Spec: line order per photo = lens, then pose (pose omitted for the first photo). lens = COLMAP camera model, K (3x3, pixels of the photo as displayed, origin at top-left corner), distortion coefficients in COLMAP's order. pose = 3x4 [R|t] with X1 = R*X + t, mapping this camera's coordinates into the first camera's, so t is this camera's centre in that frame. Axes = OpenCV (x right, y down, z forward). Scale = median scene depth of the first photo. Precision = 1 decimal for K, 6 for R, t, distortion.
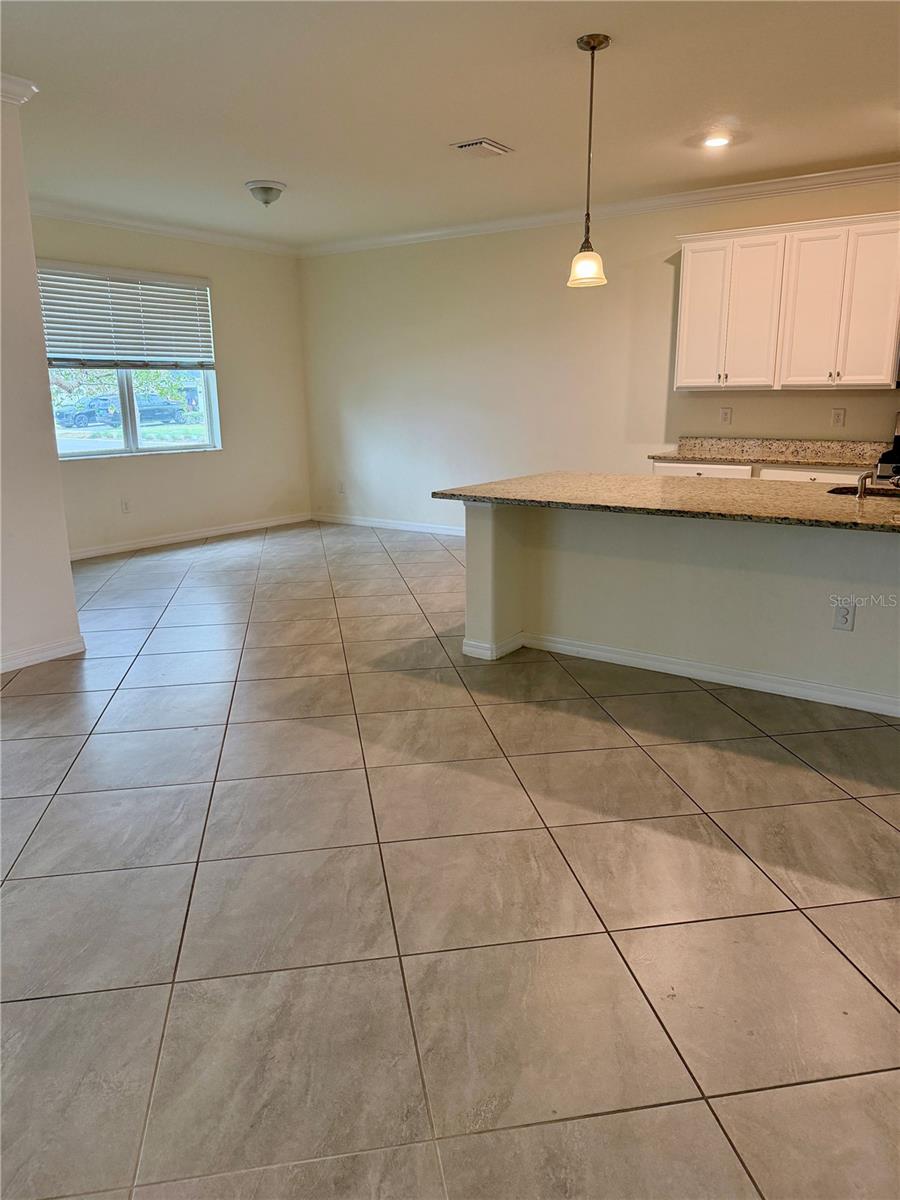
lens RADIAL K [[834.6, 0, 445.0], [0, 834.6, 596.8], [0, 0, 1]] dist [0.031019, -0.031605]
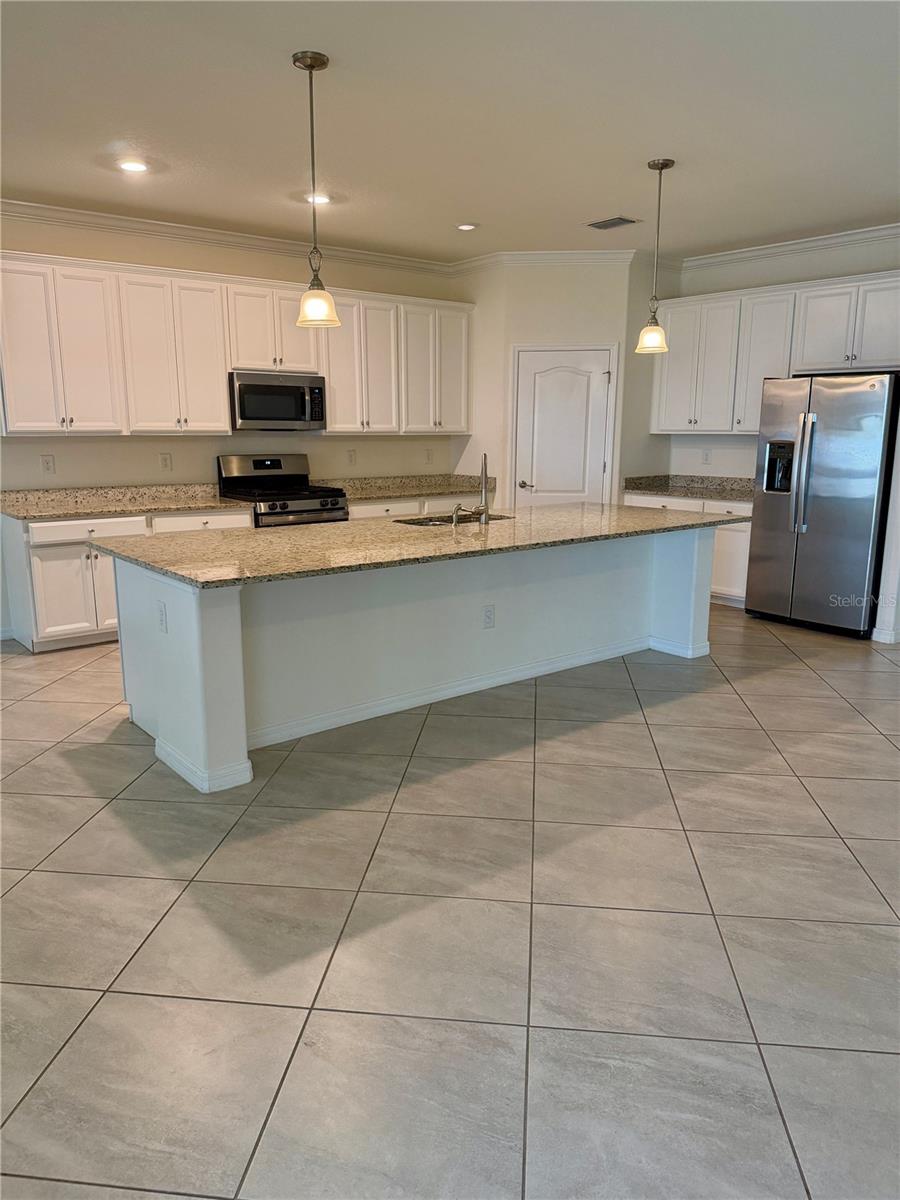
lens RADIAL K [[834.6, 0, 445.3], [0, 834.6, 602.3], [0, 0, 1]] dist [0.031019, -0.031605]
pose [[0.280325, -0.194404, 0.940013, -0.674569], [0.227043, 0.964918, 0.131847, -0.167297], [-0.932668, 0.176463, 0.314629, 0.619219]]
